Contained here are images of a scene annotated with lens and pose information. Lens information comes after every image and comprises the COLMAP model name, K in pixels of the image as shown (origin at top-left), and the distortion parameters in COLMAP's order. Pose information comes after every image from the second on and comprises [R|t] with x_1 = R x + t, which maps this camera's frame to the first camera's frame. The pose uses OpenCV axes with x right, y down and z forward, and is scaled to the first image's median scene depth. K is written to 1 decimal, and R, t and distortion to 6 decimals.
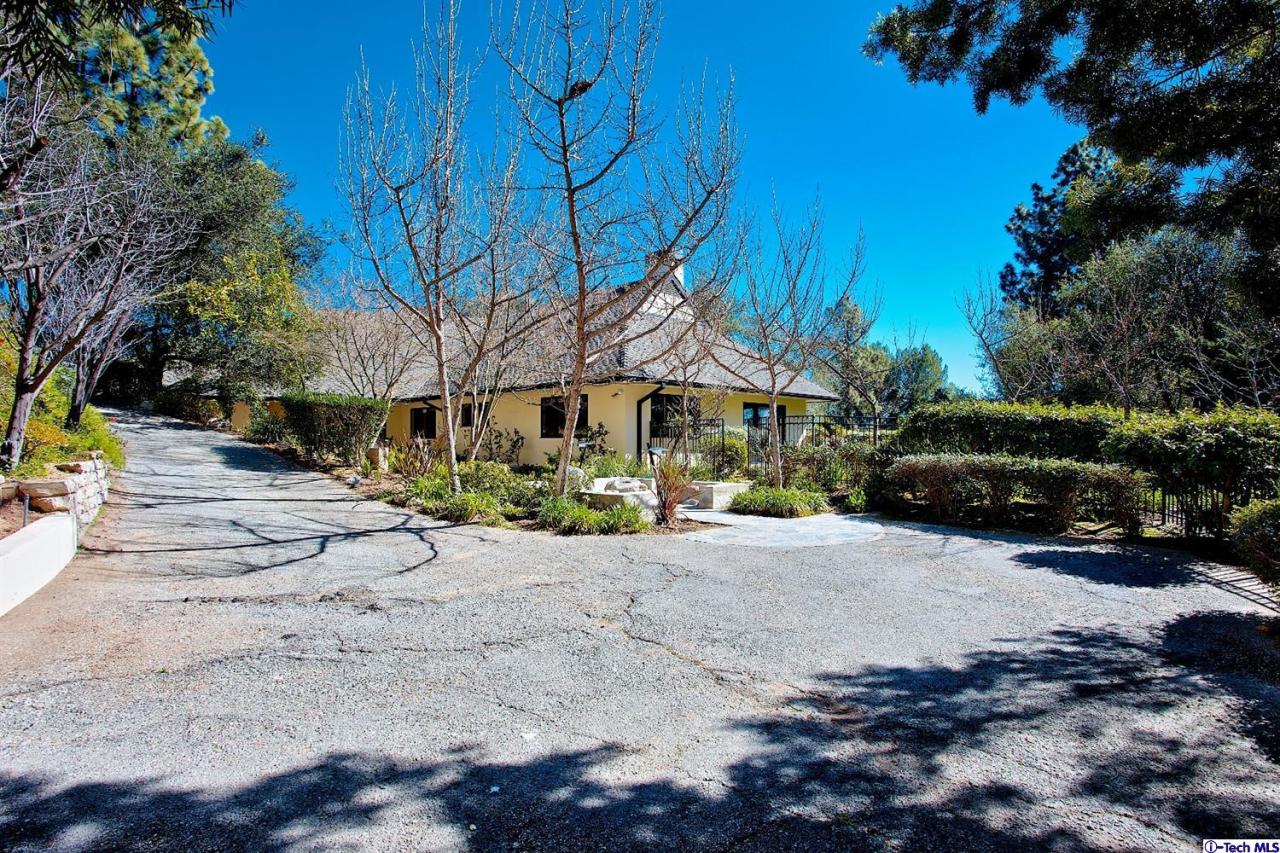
lens RADIAL K [[649.5, 0, 637.4], [0, 649.5, 429.5], [0, 0, 1]] dist [-0.085987, 0.038337]
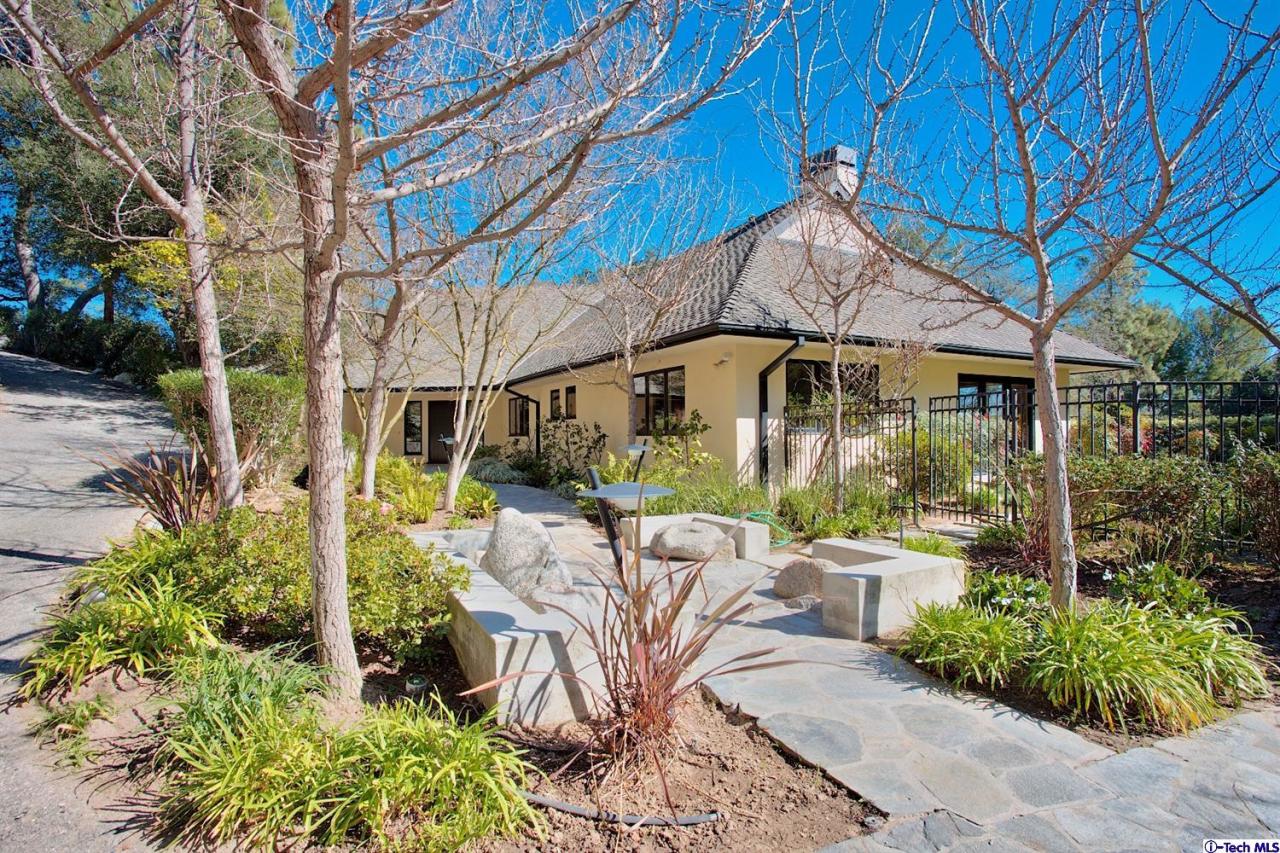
lens RADIAL K [[649.5, 0, 637.4], [0, 649.5, 429.5], [0, 0, 1]] dist [-0.085987, 0.038337]
pose [[0.954950, -0.004986, -0.296725, 0.071355], [0.007815, 0.999935, 0.008347, 0.001274], [0.296664, -0.010290, 0.954926, 0.427544]]
